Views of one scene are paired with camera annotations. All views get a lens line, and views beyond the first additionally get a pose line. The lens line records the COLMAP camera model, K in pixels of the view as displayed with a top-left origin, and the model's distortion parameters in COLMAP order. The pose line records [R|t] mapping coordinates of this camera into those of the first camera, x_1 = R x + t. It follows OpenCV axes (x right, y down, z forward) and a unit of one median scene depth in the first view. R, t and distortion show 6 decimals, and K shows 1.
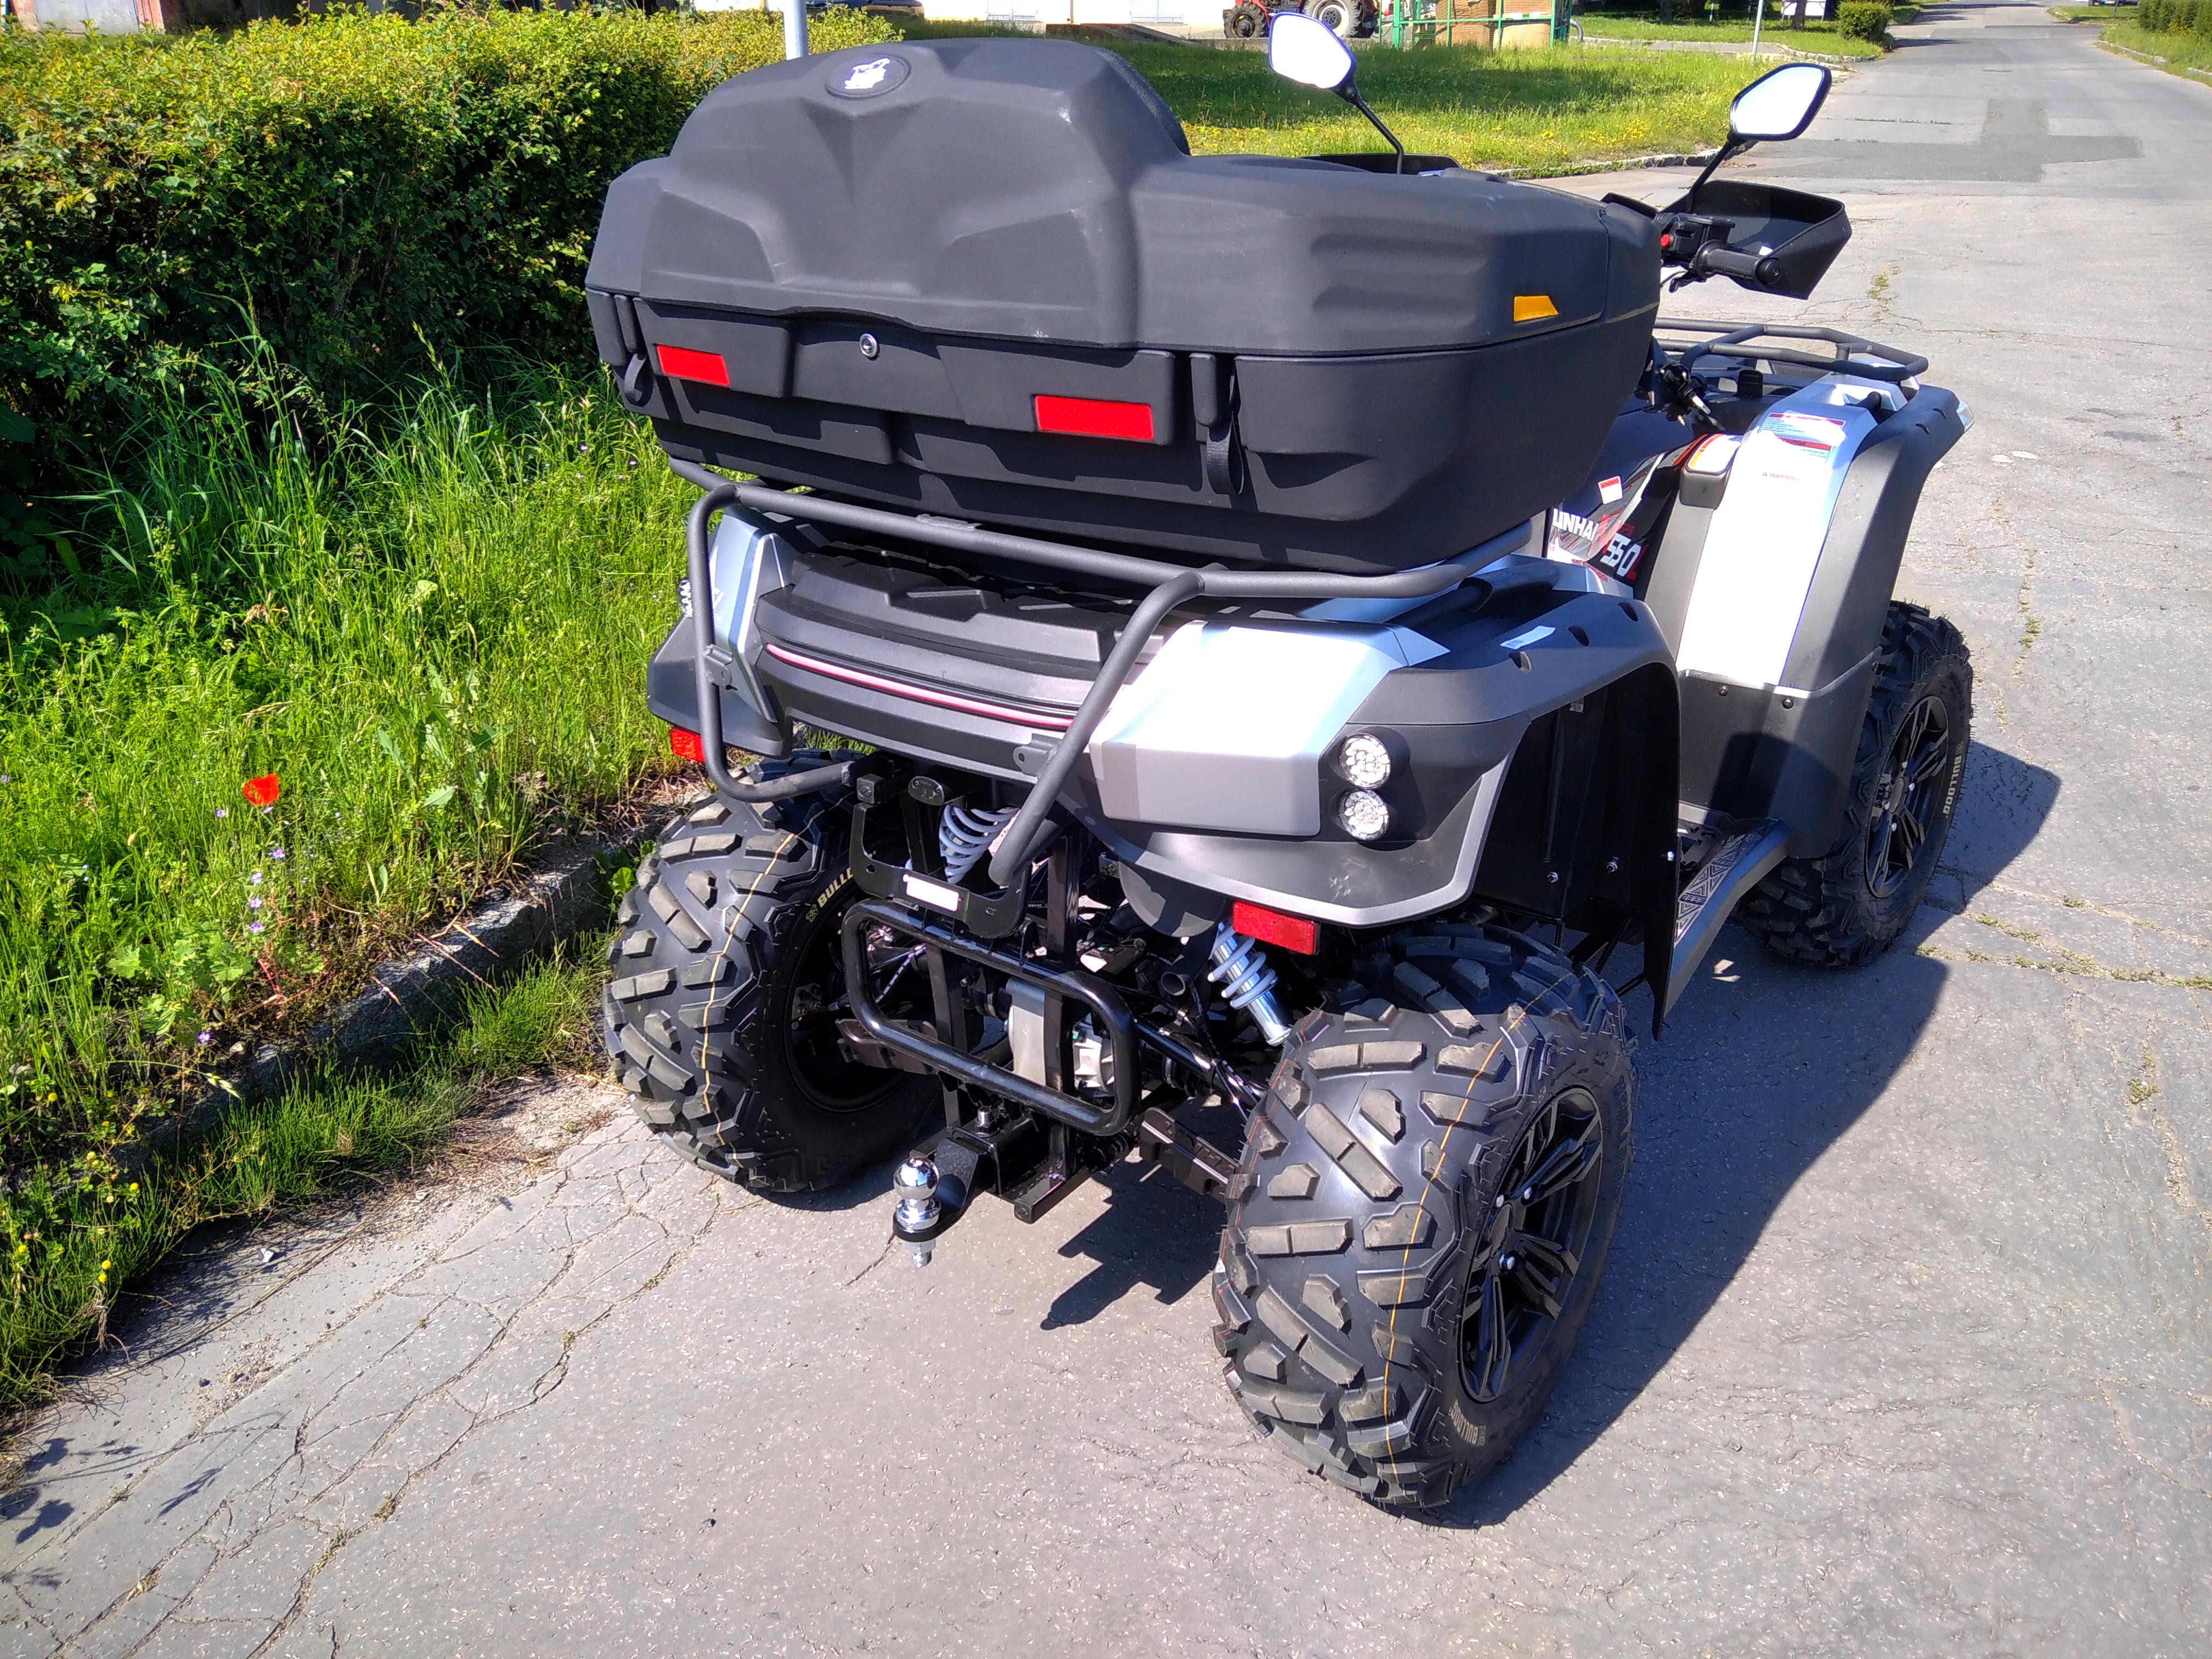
lens RADIAL K [[1798.7, 0, 1112.8], [0, 1798.7, 823.5], [0, 0, 1]] dist [0.064499, -0.096341]
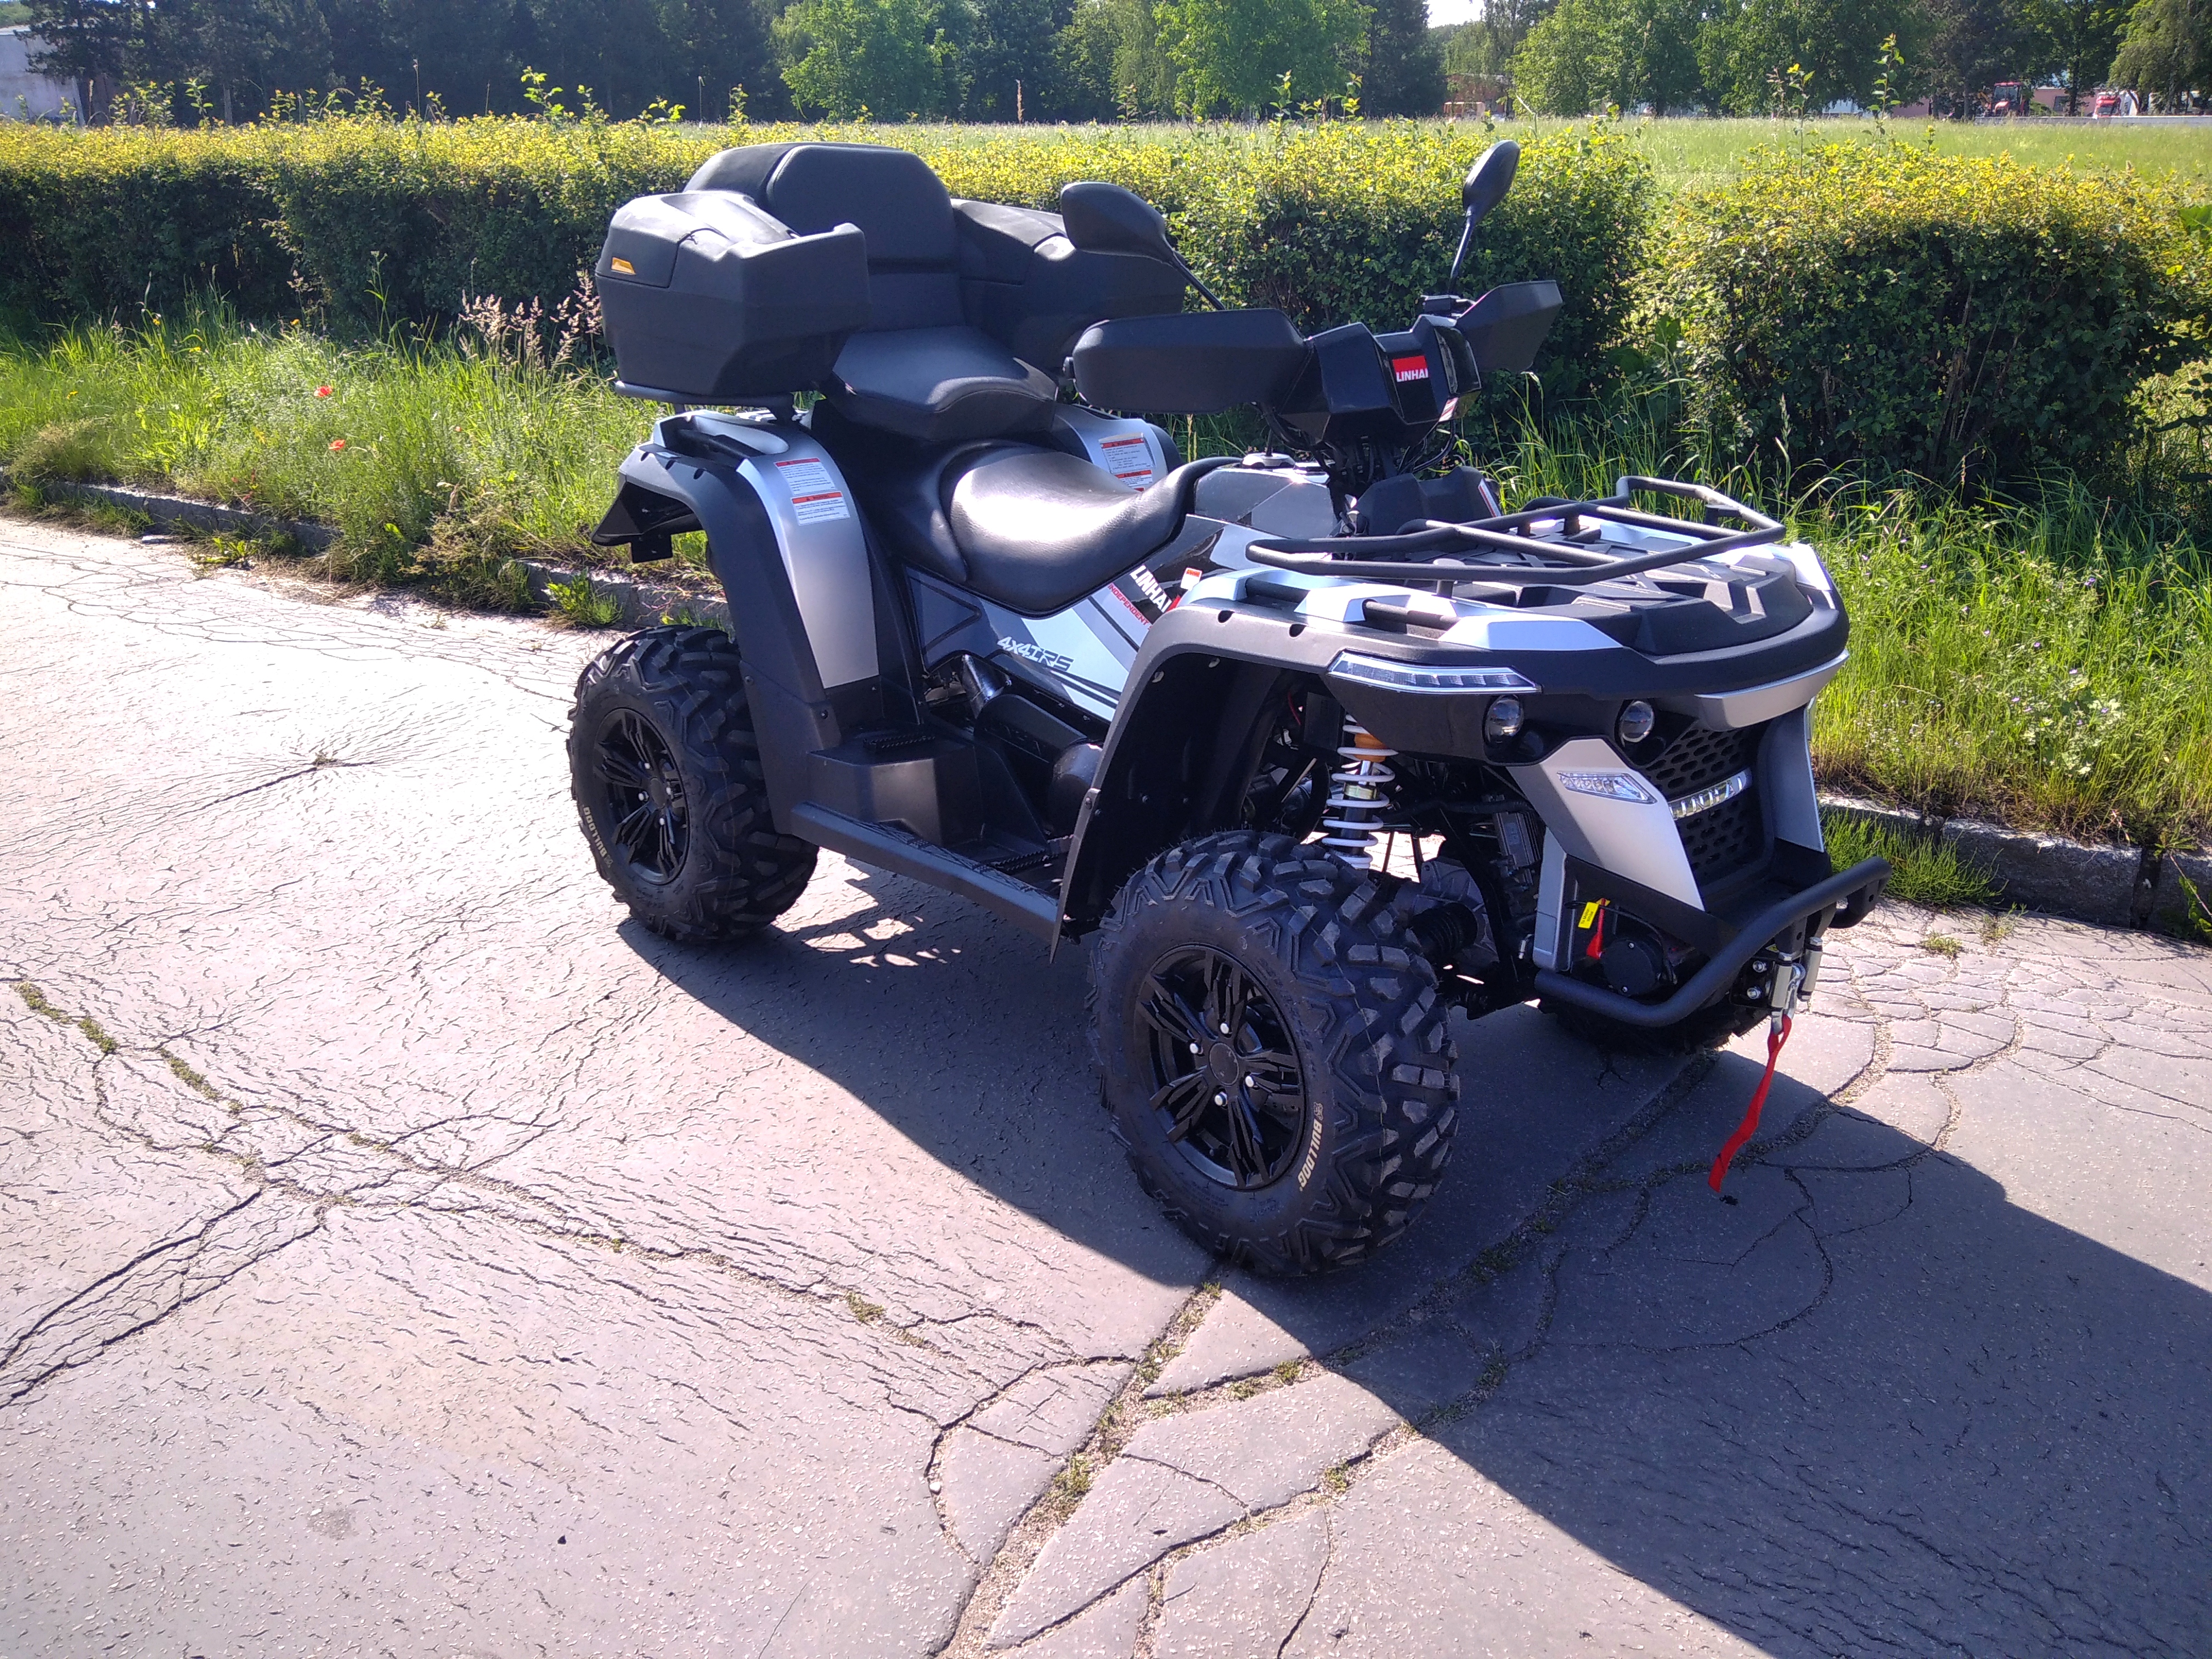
lens RADIAL K [[1798.7, 0, 1099.7], [0, 1798.7, 812.0], [0, 0, 1]] dist [0.064499, -0.096341]
pose [[-0.157196, 0.344528, -0.925521, 1.305003], [-0.417024, 0.826360, 0.378445, -0.447155], [0.895198, 0.445455, 0.013776, 0.994183]]
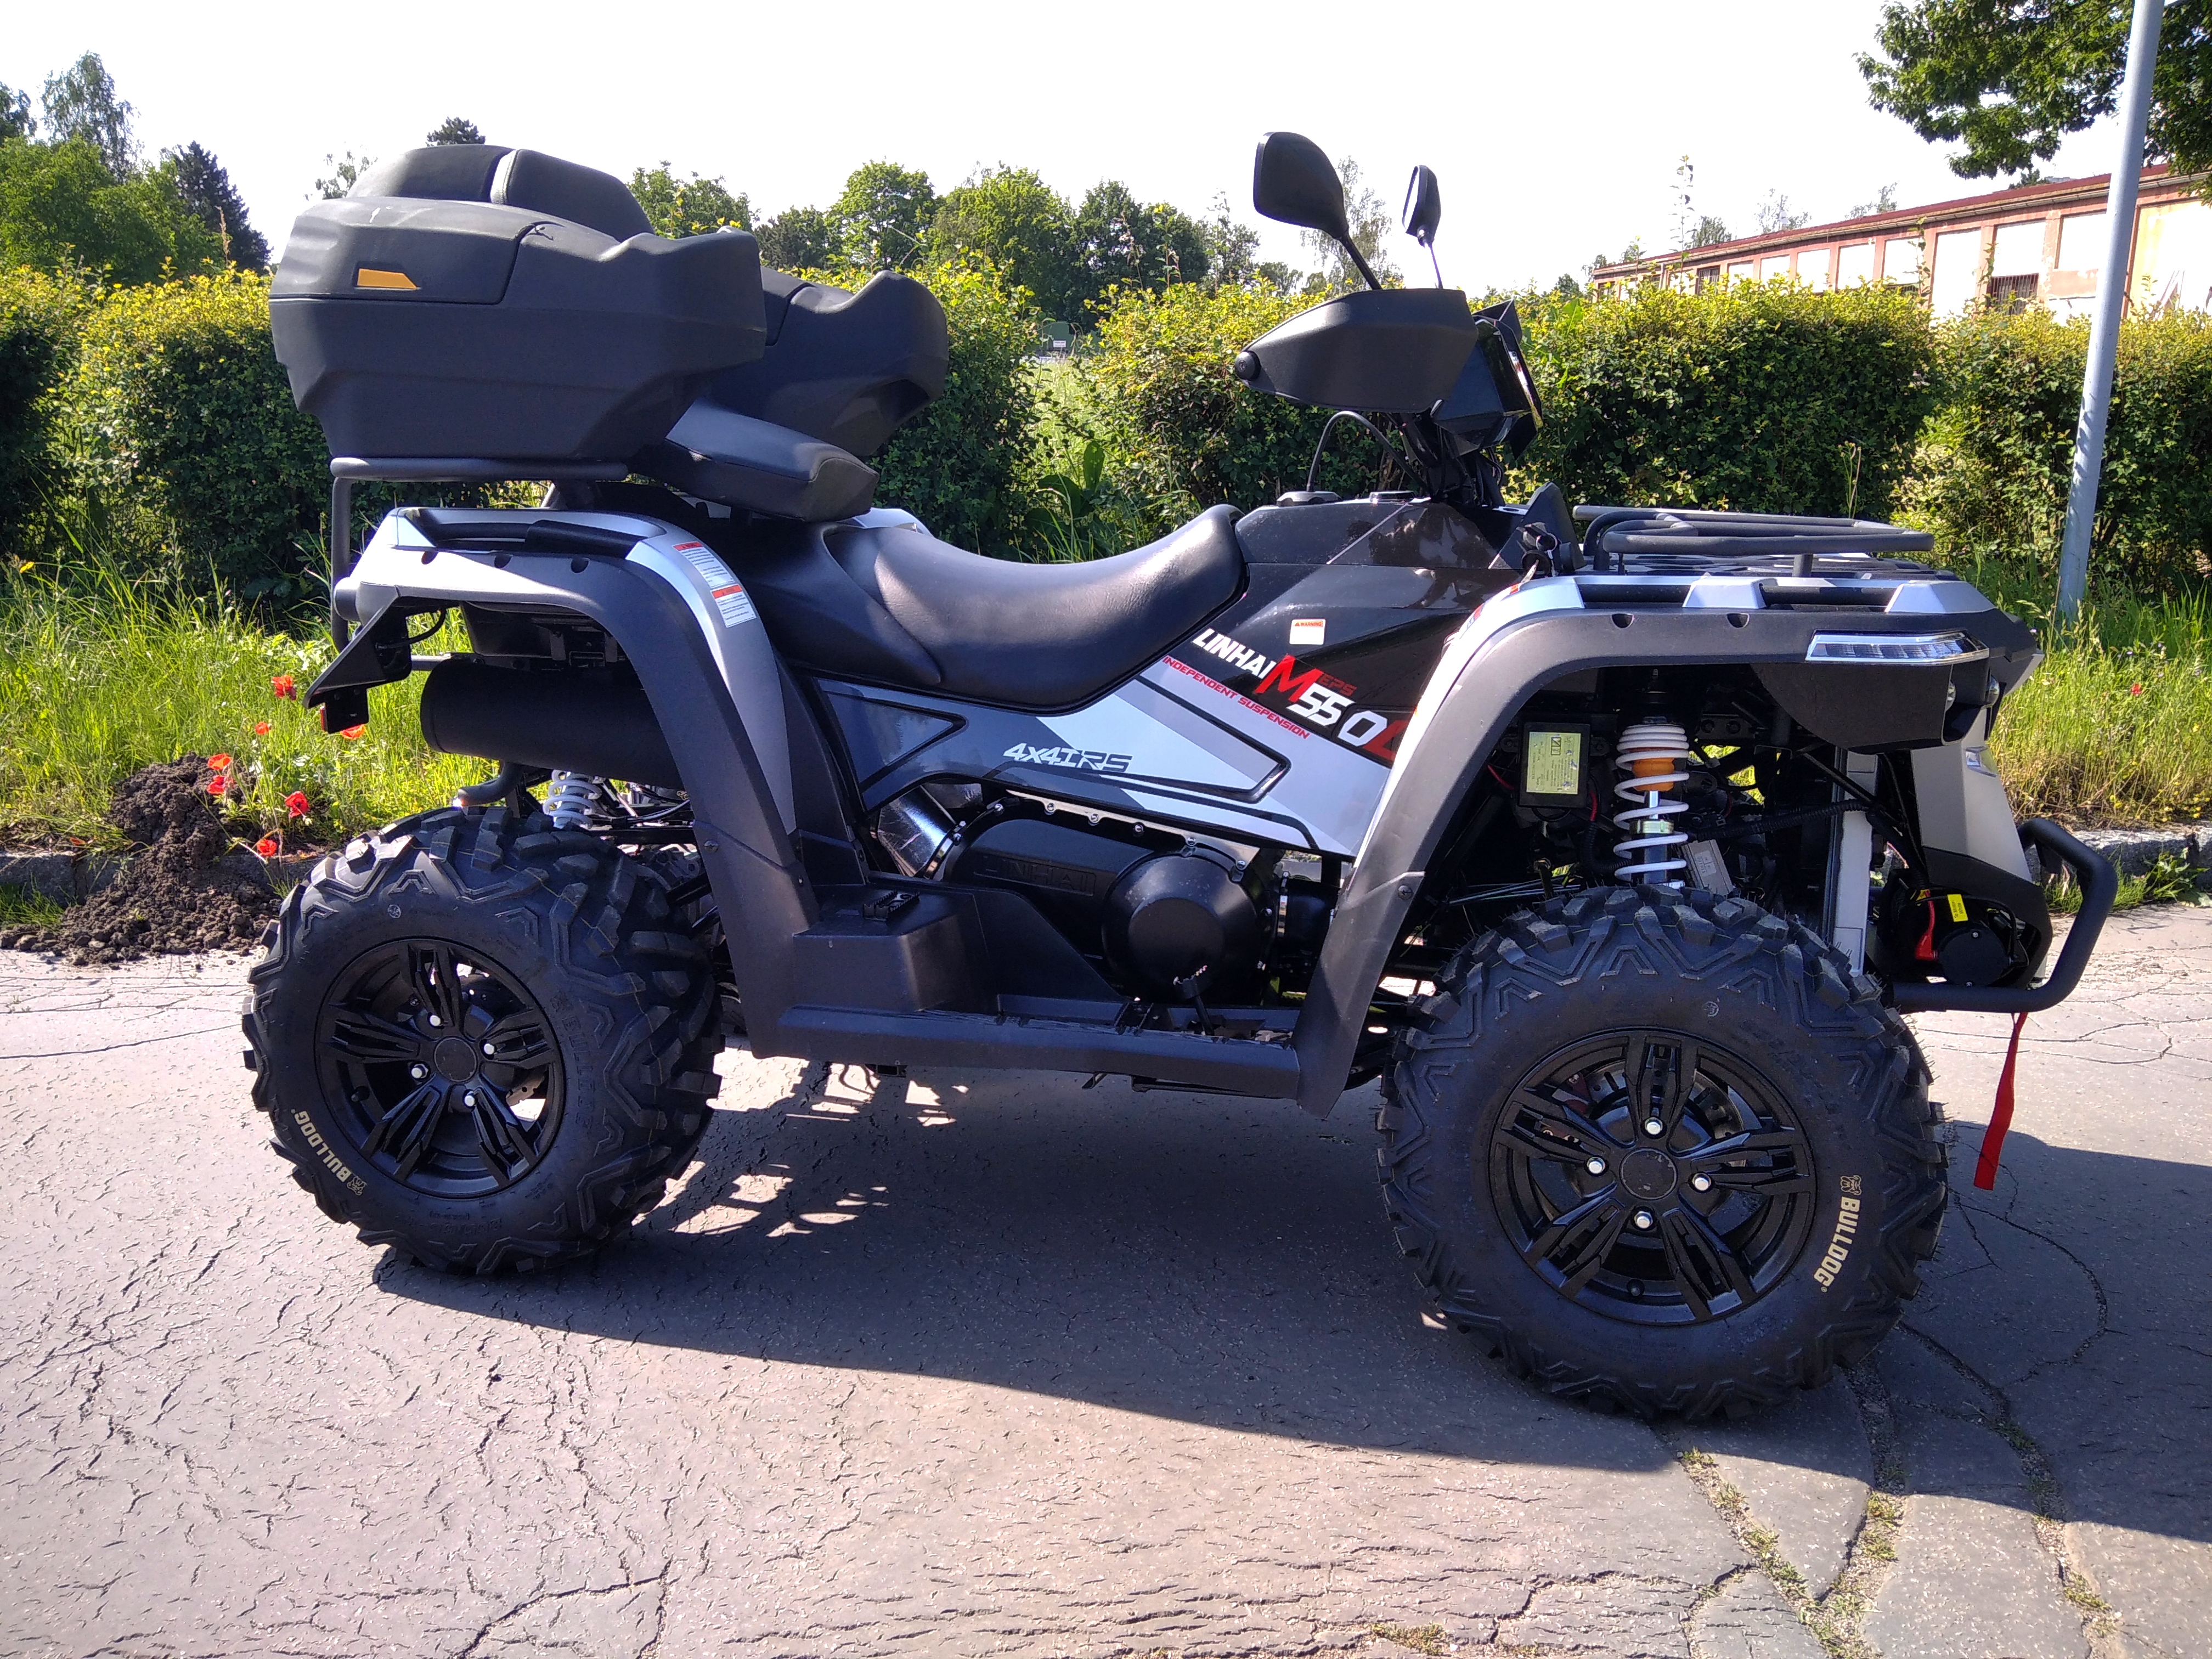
lens RADIAL K [[1798.7, 0, 1109.1], [0, 1798.7, 816.2], [0, 0, 1]] dist [0.064499, -0.096341]
pose [[0.418572, 0.213614, -0.882704, 1.025253], [-0.383131, 0.922755, 0.041629, -0.100238], [0.823413, 0.320767, 0.468082, 0.535931]]
